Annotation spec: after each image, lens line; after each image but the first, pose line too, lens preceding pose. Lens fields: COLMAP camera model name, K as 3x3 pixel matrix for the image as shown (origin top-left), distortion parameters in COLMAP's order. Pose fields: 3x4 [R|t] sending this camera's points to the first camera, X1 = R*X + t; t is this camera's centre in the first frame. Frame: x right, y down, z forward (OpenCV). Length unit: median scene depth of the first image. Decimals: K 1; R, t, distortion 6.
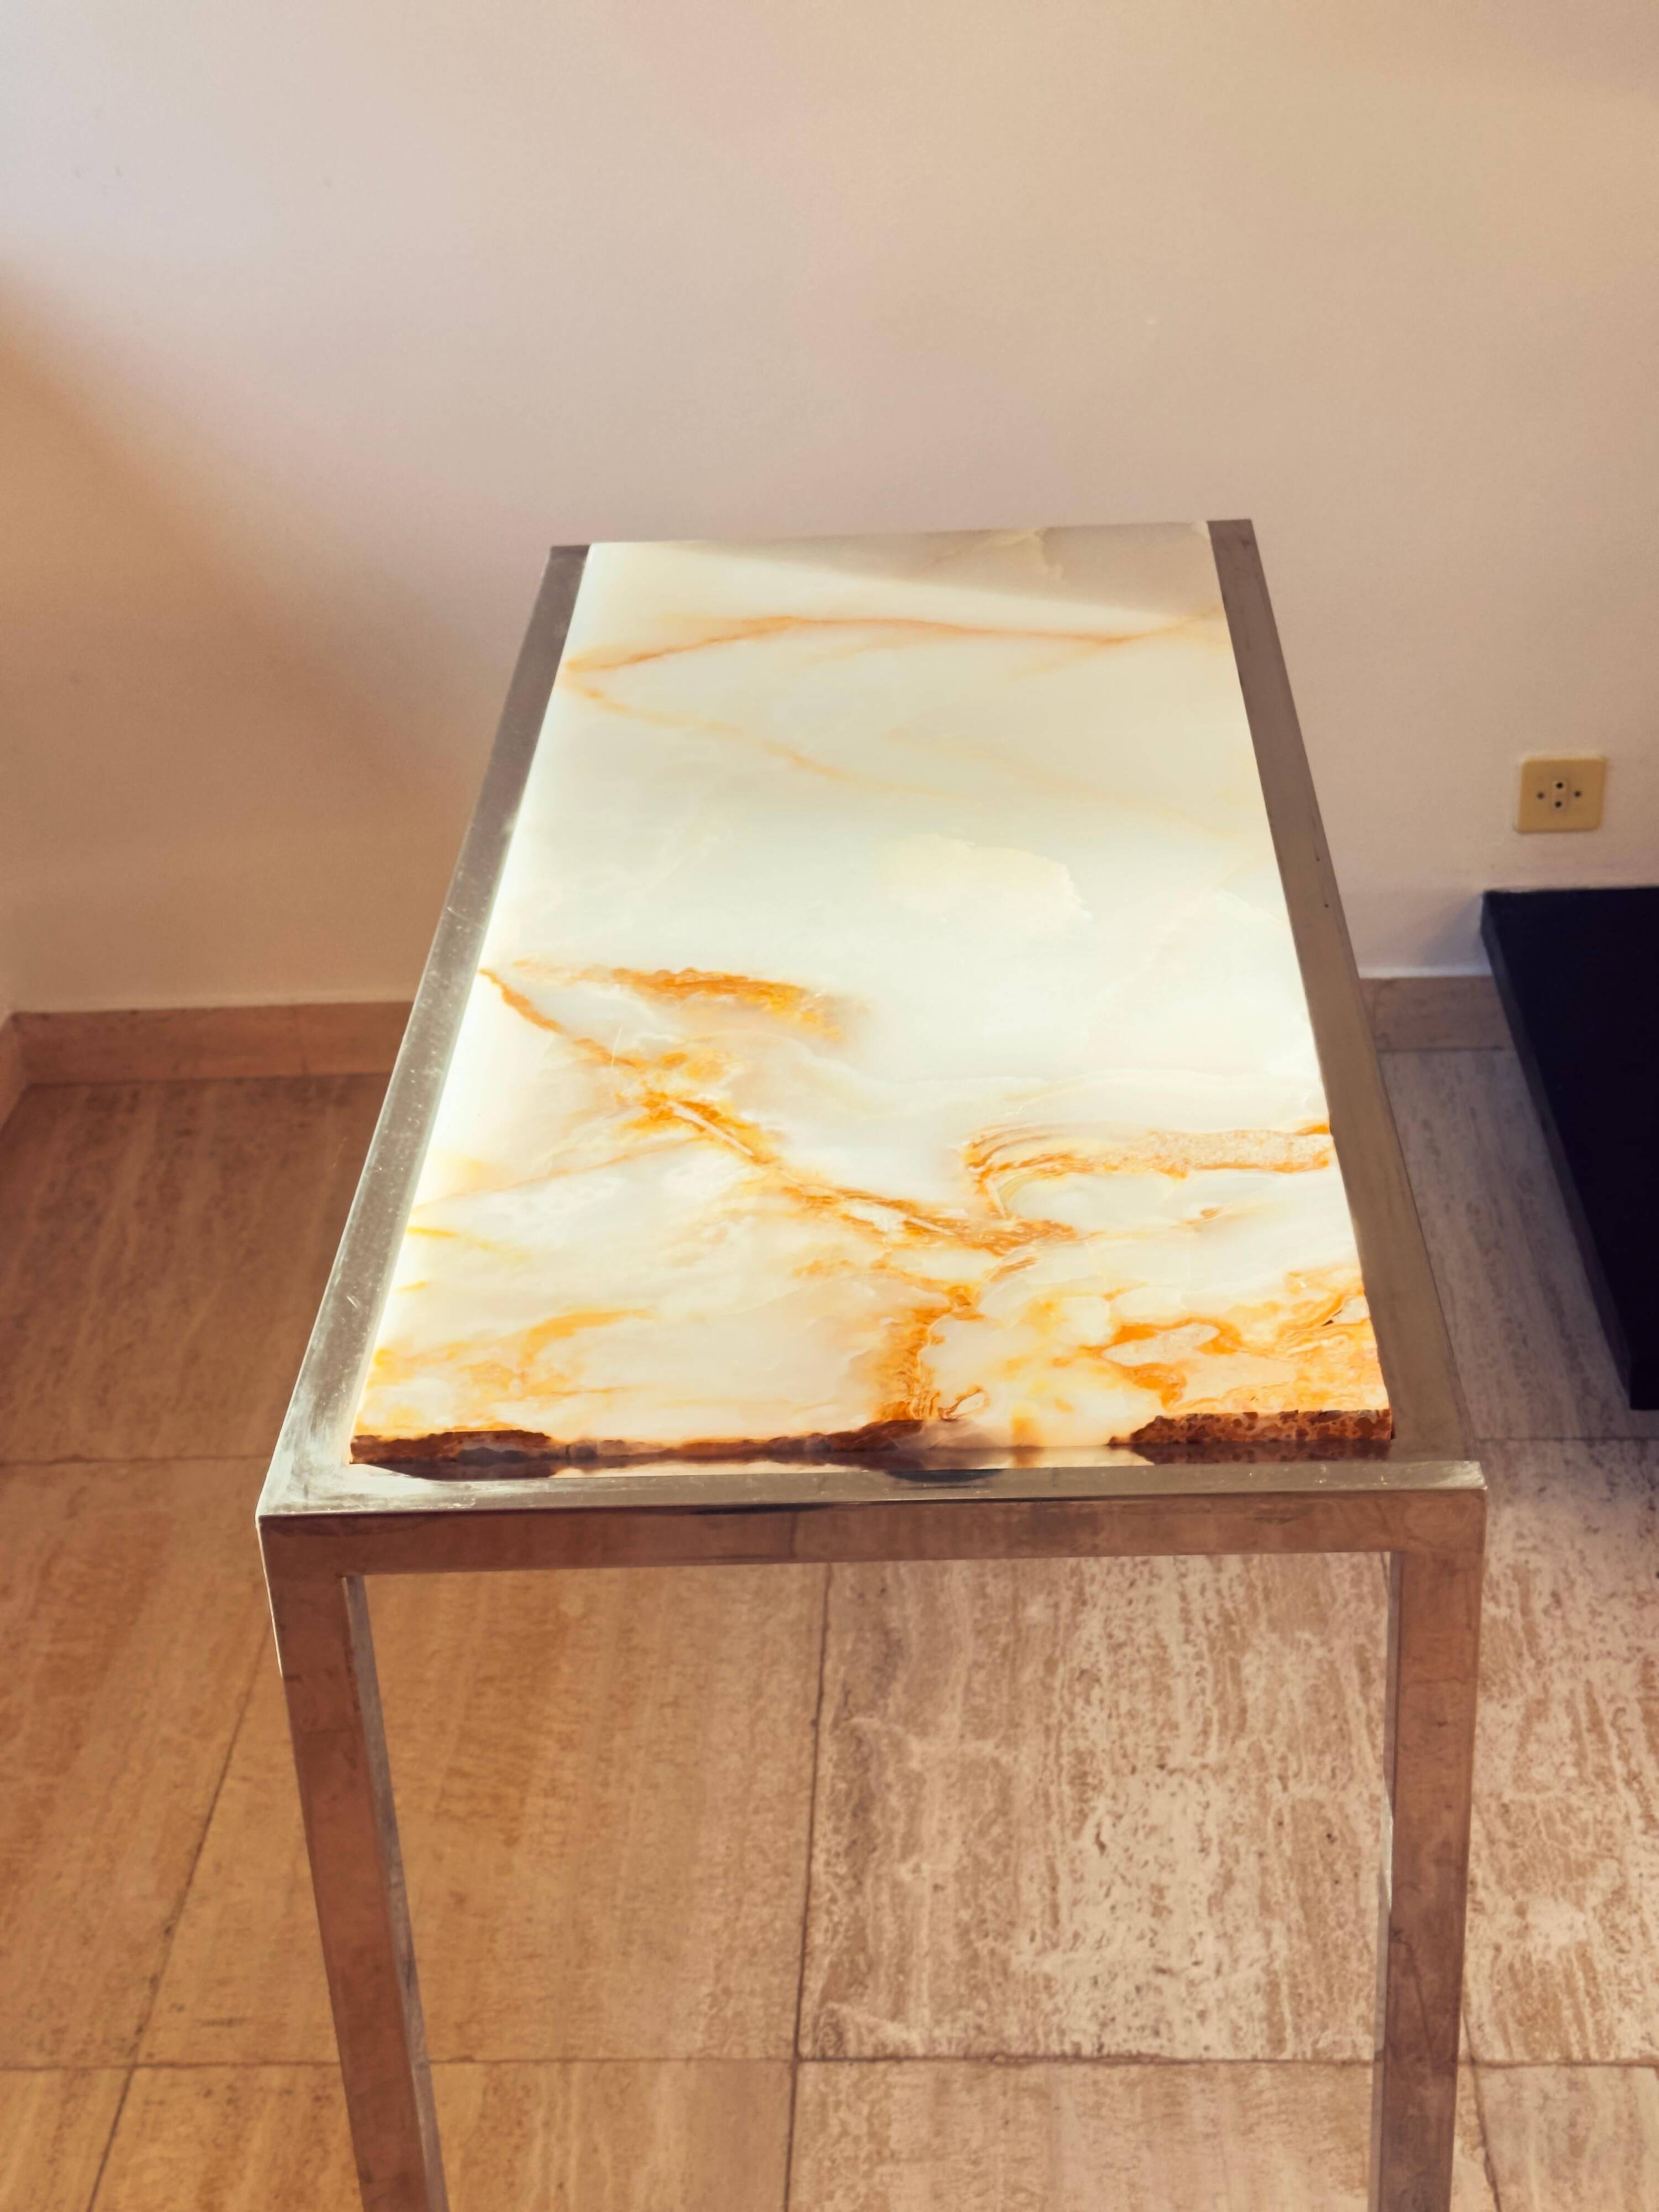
lens RADIAL K [[3104.6, 0, 832.9], [0, 3104.6, 1094.3], [0, 0, 1]] dist [0.136427, 0.000000]
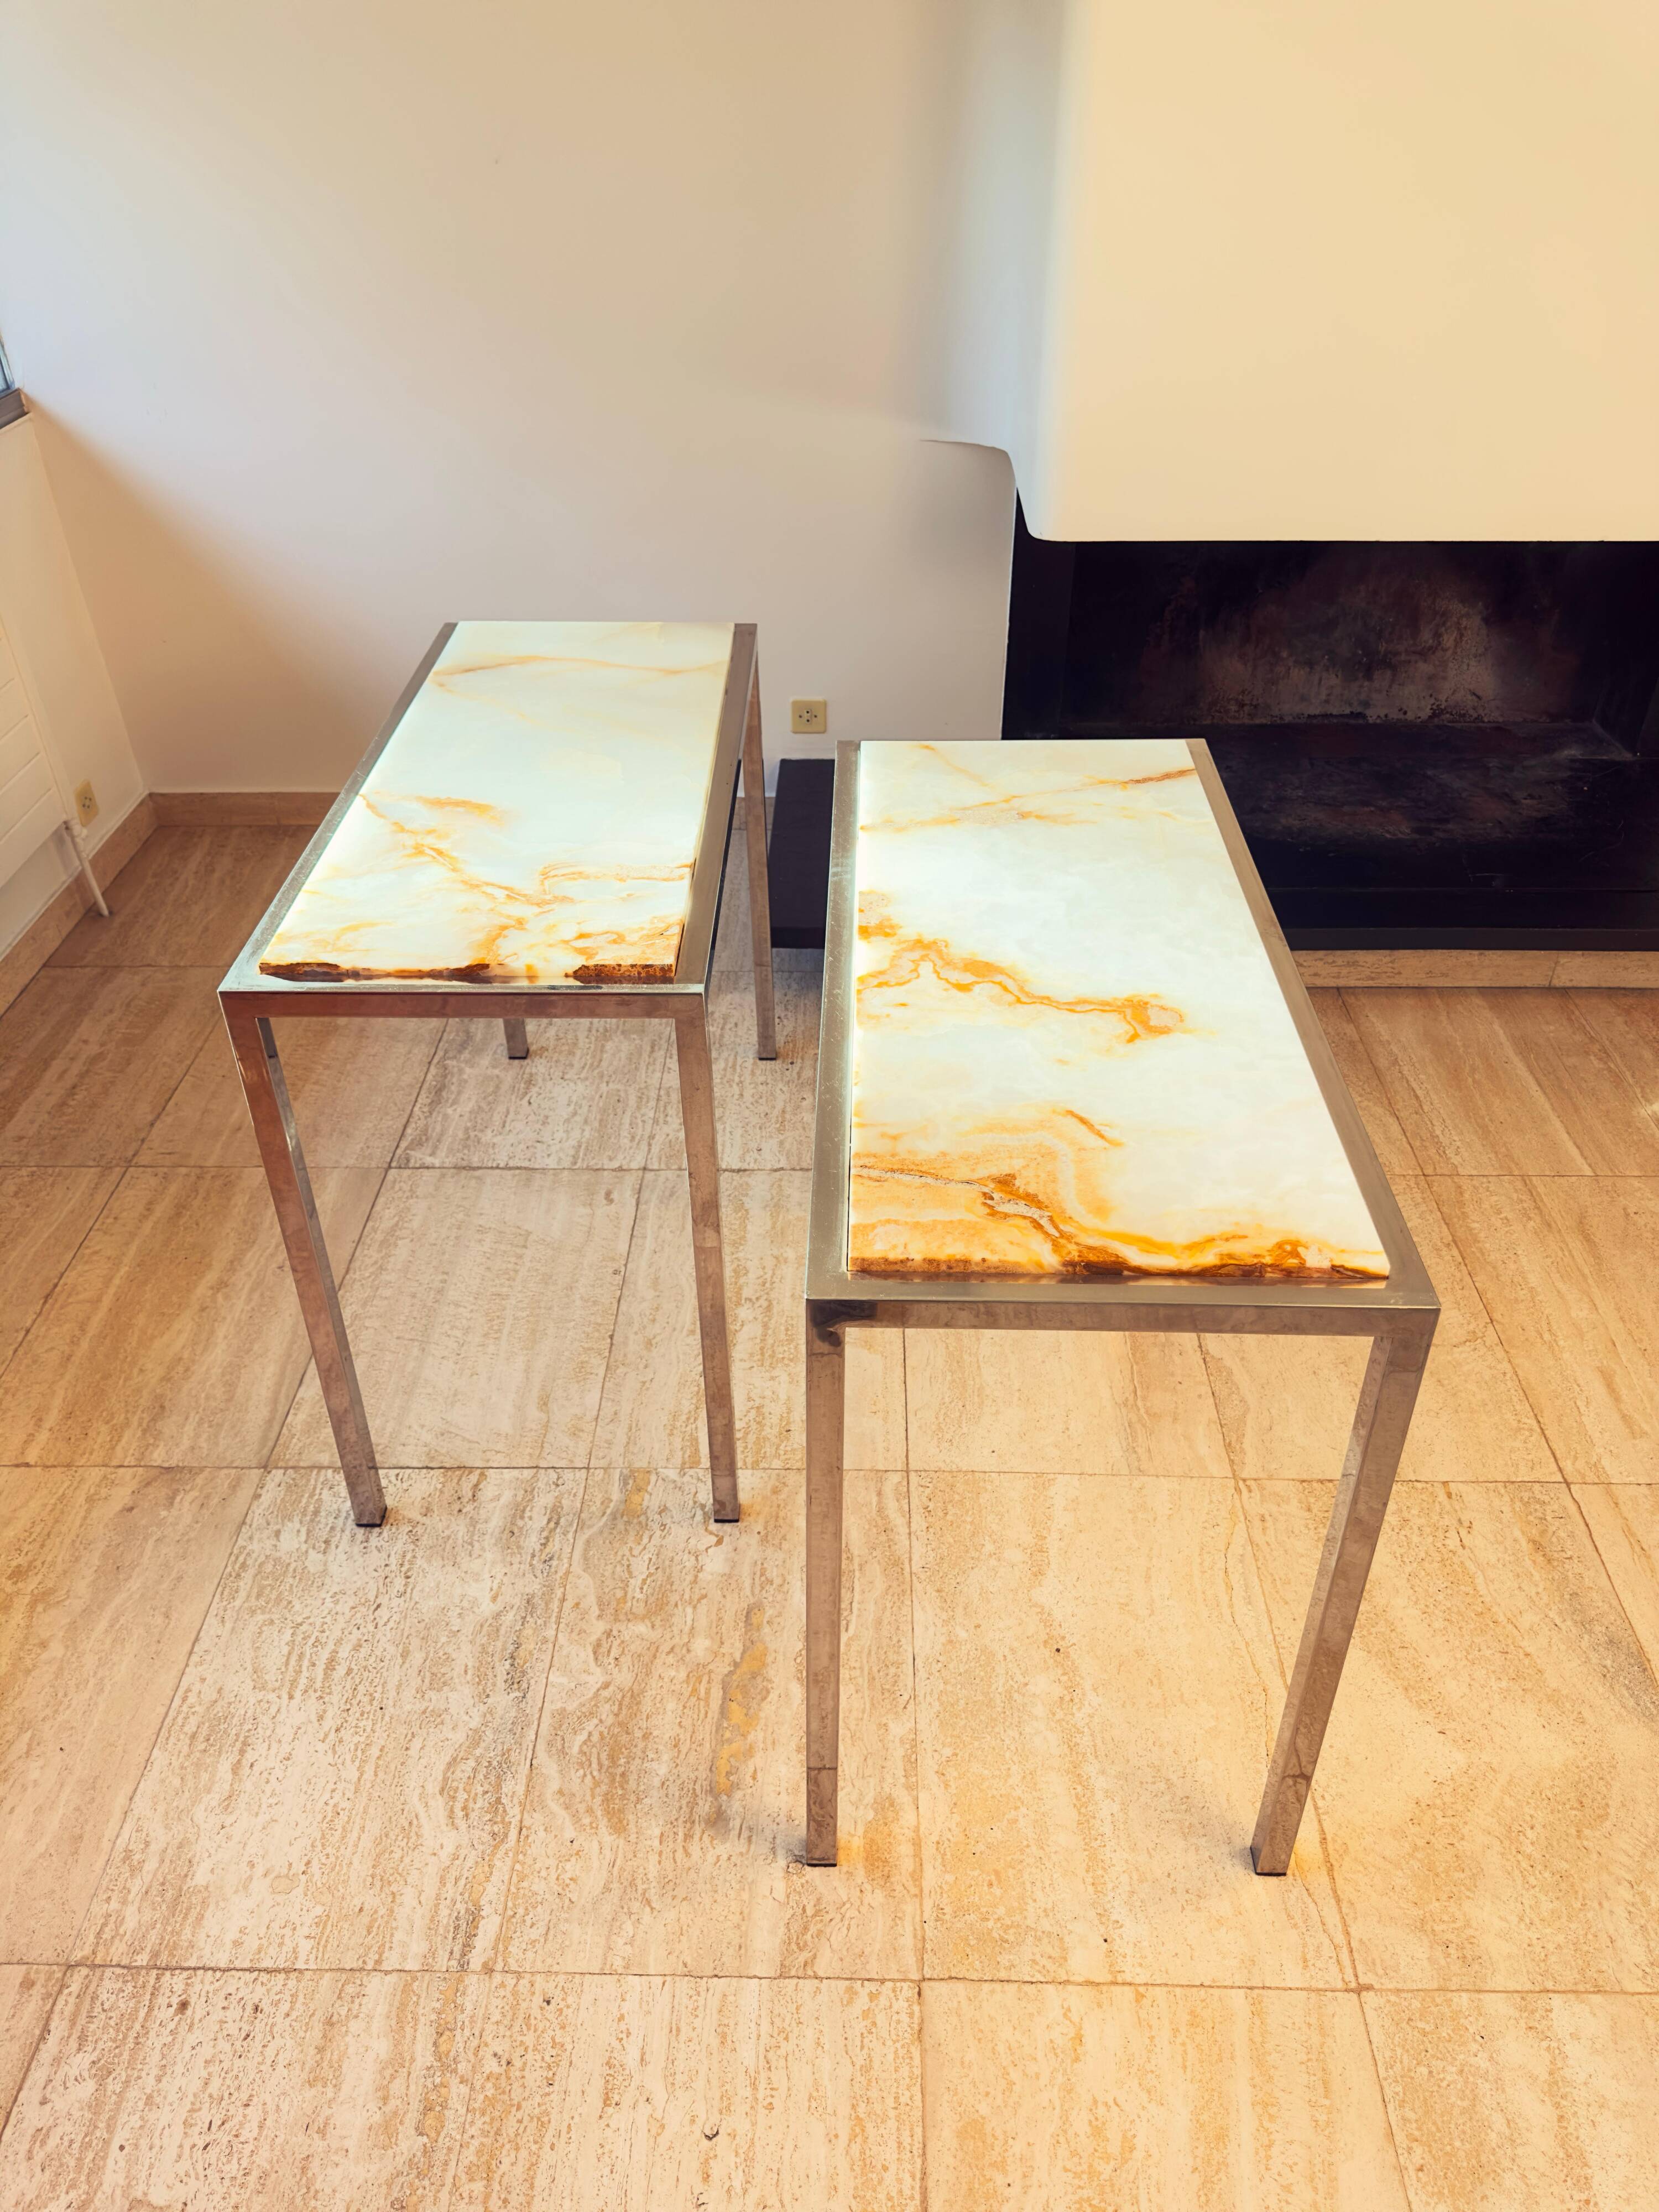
lens RADIAL K [[1577.0, 0, 826.3], [0, 1577.0, 1104.2], [0, 0, 1]] dist [0.065142, -0.081730]
pose [[0.999002, 0.025686, 0.036527, 0.248311], [-0.029003, 0.995207, 0.093391, 0.086808], [-0.033953, -0.094358, 0.994959, -0.289195]]
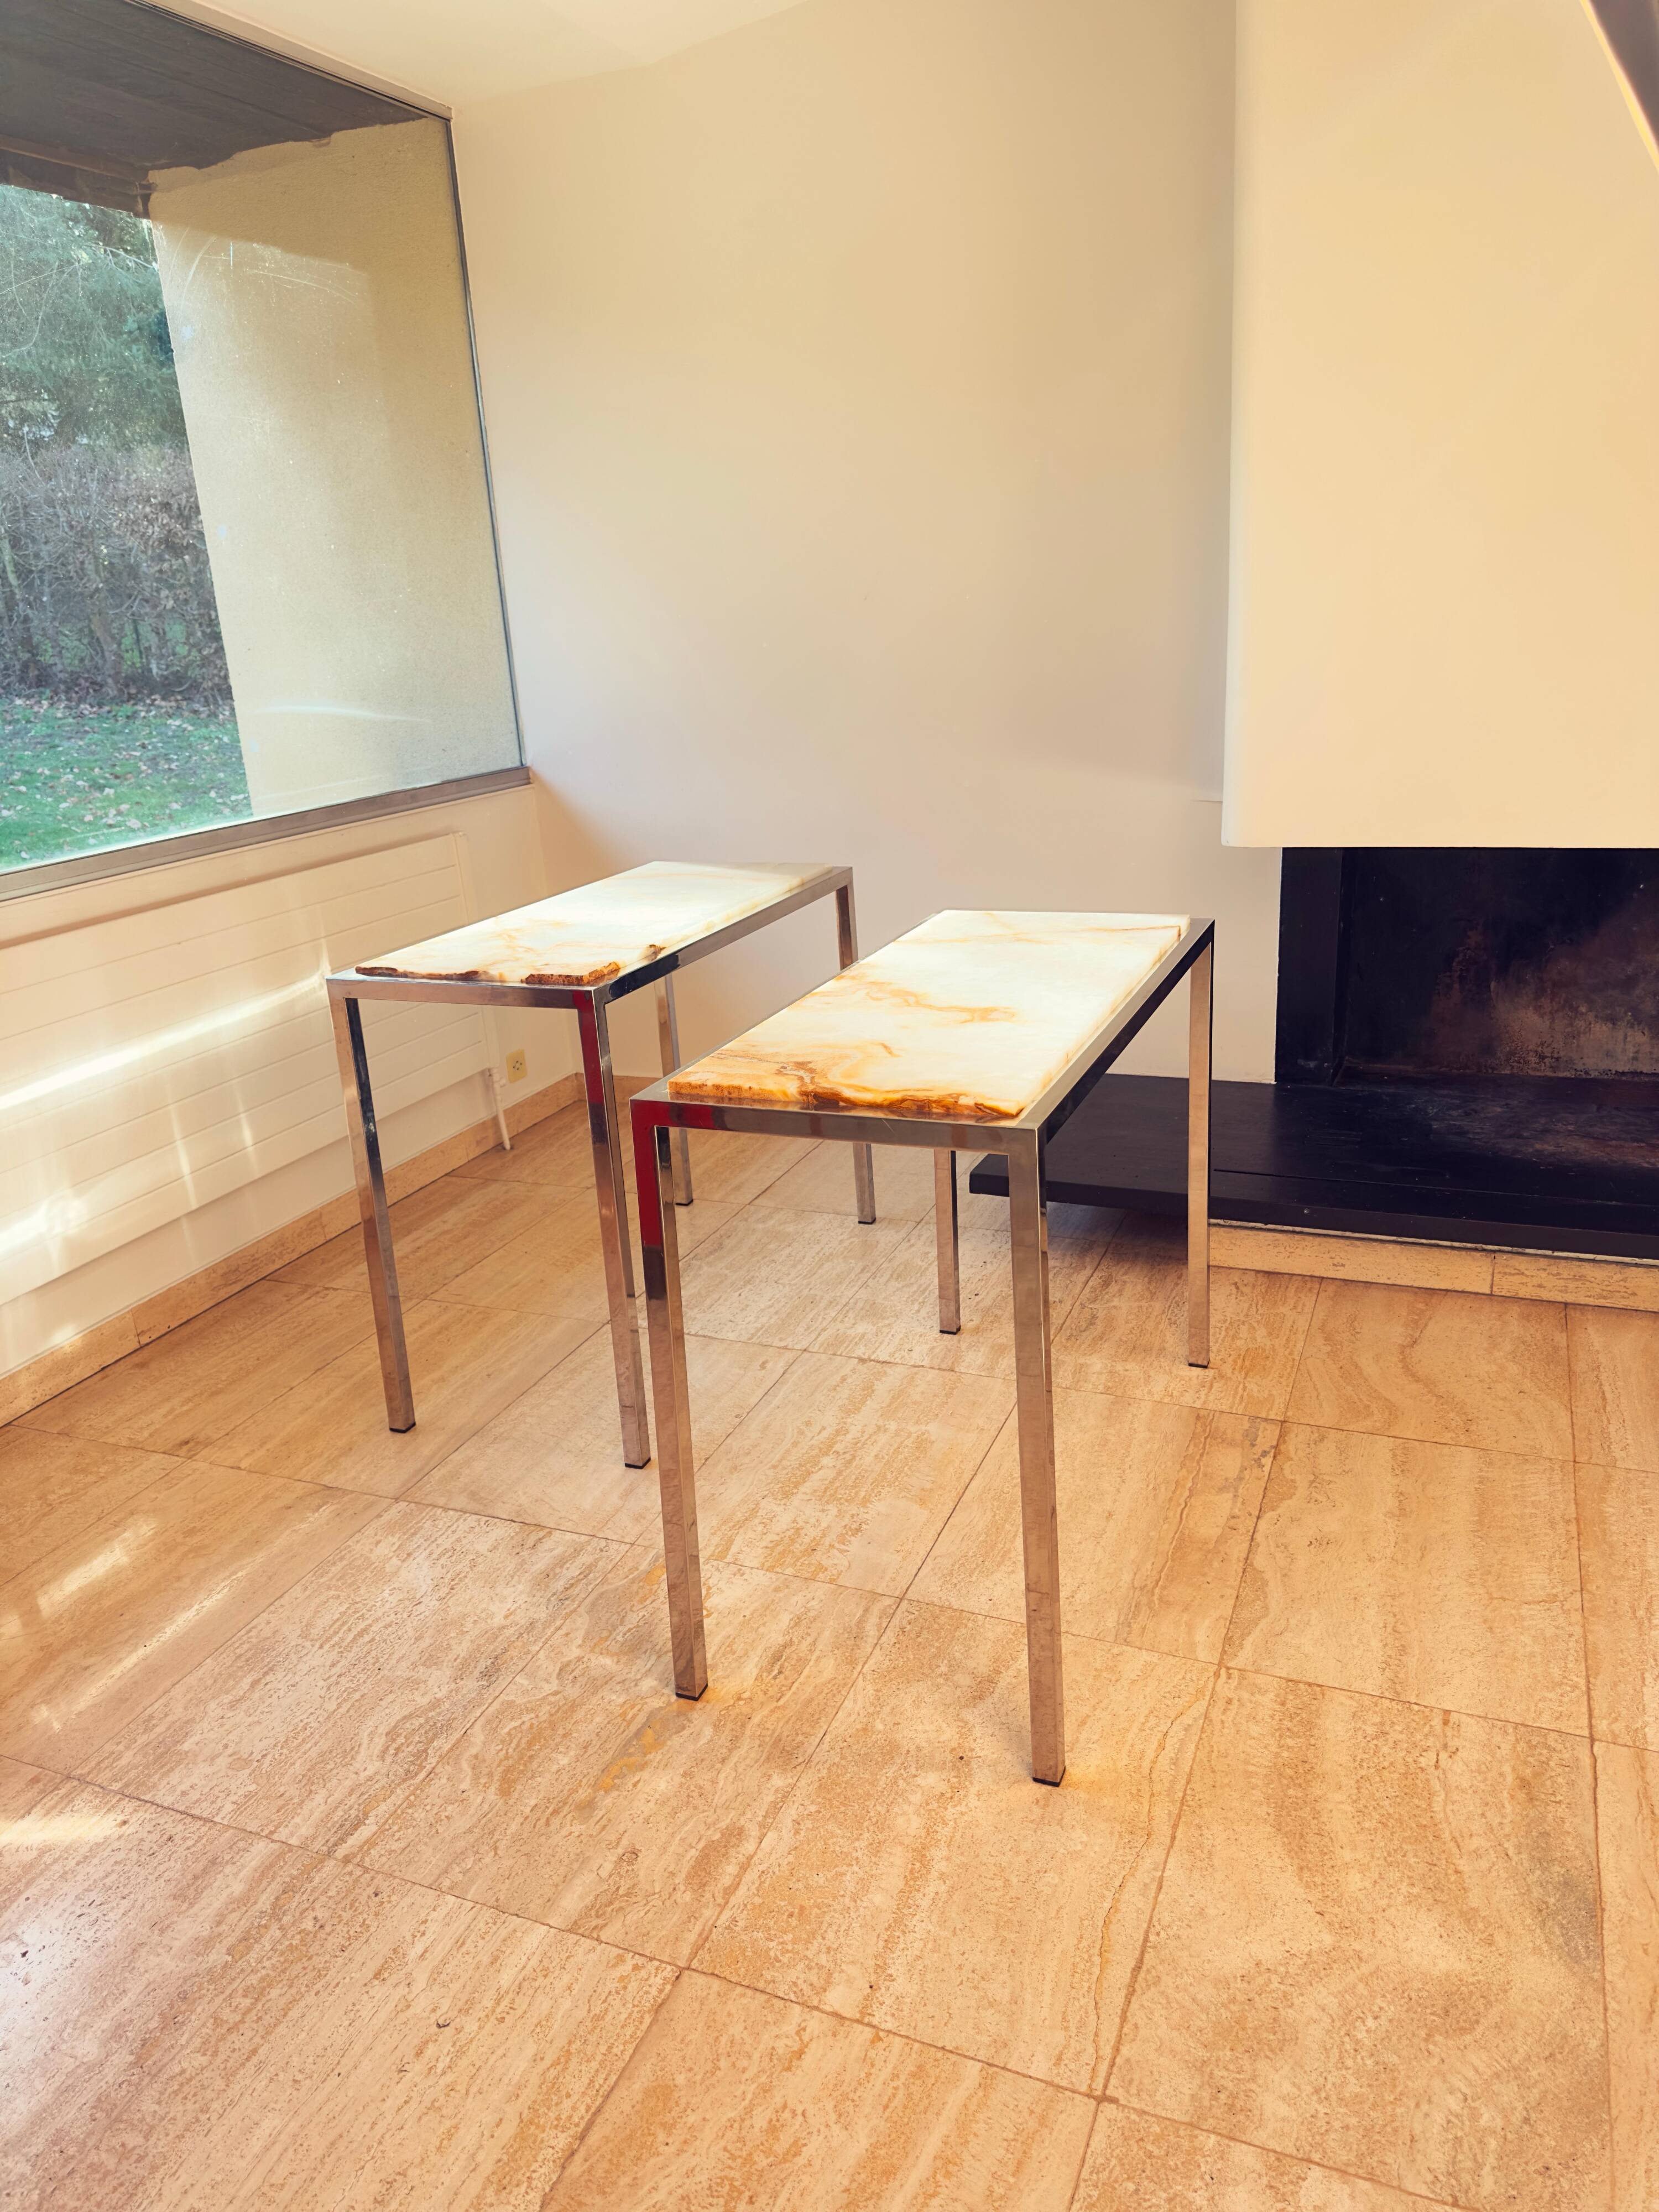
lens RADIAL K [[1576.6, 0, 834.9], [0, 1576.6, 1082.9], [0, 0, 1]] dist [0.038012, -0.040998]
pose [[0.936997, 0.100459, -0.334581, 0.845833], [-0.169563, 0.968158, -0.184169, 0.403377], [0.305426, 0.229298, 0.924195, -0.422107]]
